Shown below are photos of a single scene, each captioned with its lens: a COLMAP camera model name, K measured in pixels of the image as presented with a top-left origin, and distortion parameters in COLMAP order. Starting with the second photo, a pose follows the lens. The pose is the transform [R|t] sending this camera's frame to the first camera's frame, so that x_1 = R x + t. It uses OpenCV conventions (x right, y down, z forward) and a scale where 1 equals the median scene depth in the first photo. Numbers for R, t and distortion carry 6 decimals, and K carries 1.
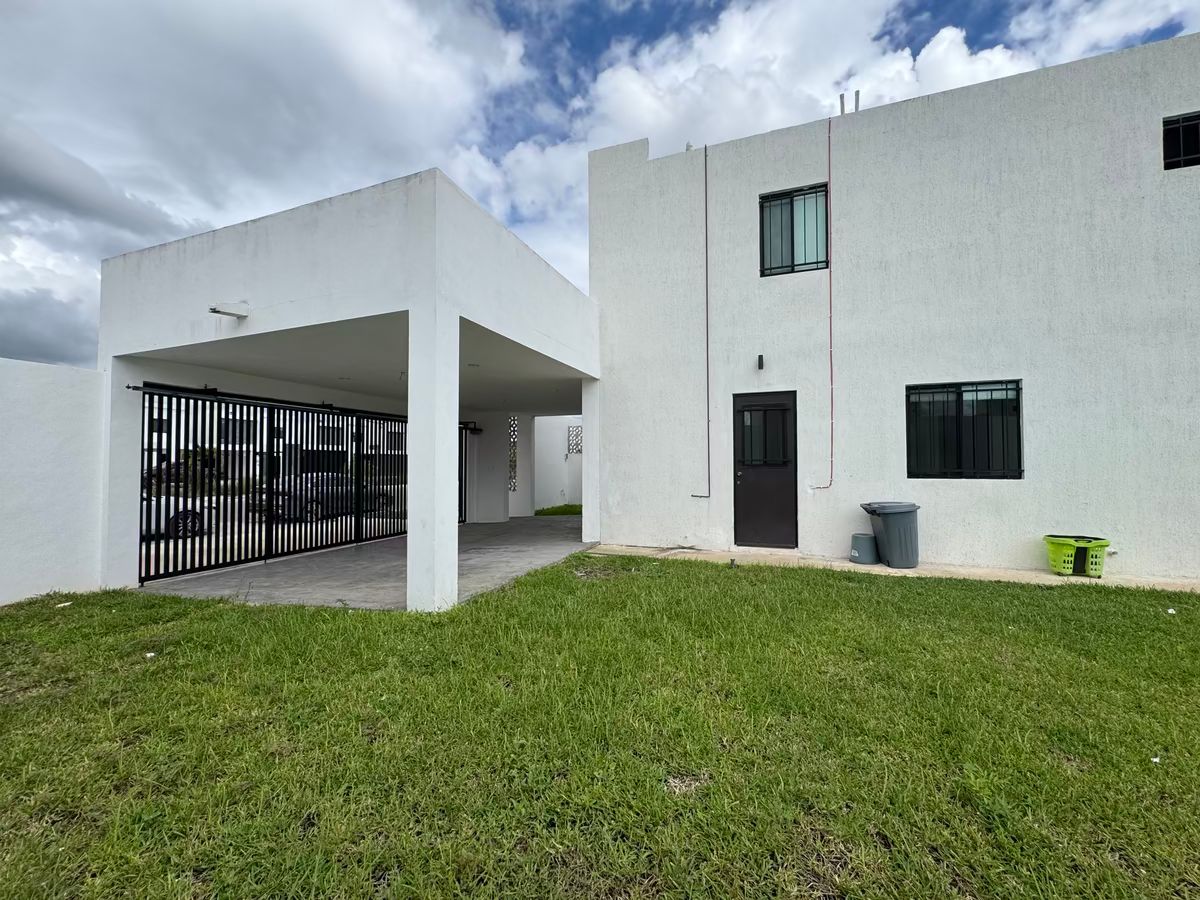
lens RADIAL K [[482.0, 0, 600.5], [0, 482.0, 449.7], [0, 0, 1]] dist [0.001058, -0.000731]
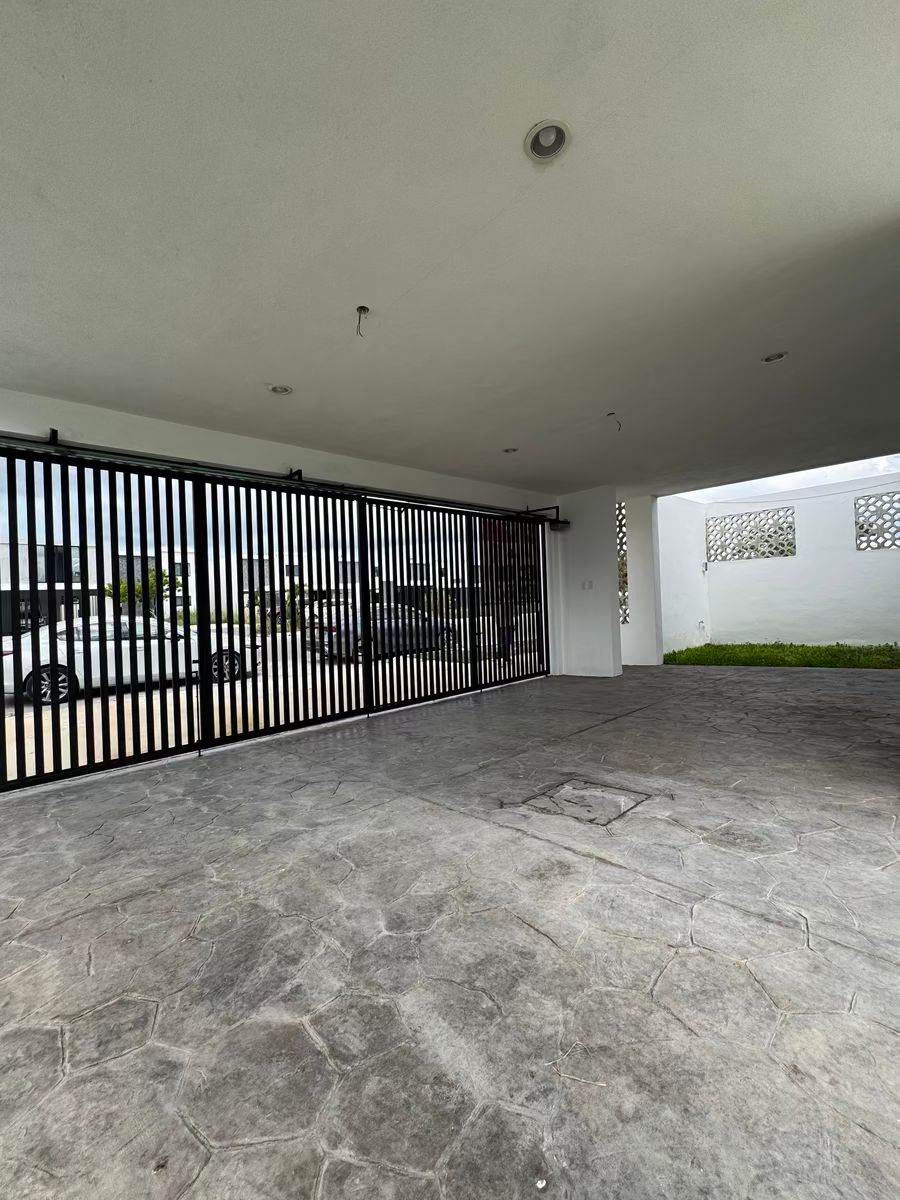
lens RADIAL K [[482.0, 0, 453.0], [0, 482.0, 600.1], [0, 0, 1]] dist [0.001058, -0.000731]
pose [[0.890058, -0.031706, -0.454742, -0.100560], [0.048752, 0.998477, 0.025806, 0.031830], [0.453232, -0.045138, 0.890249, 0.379603]]
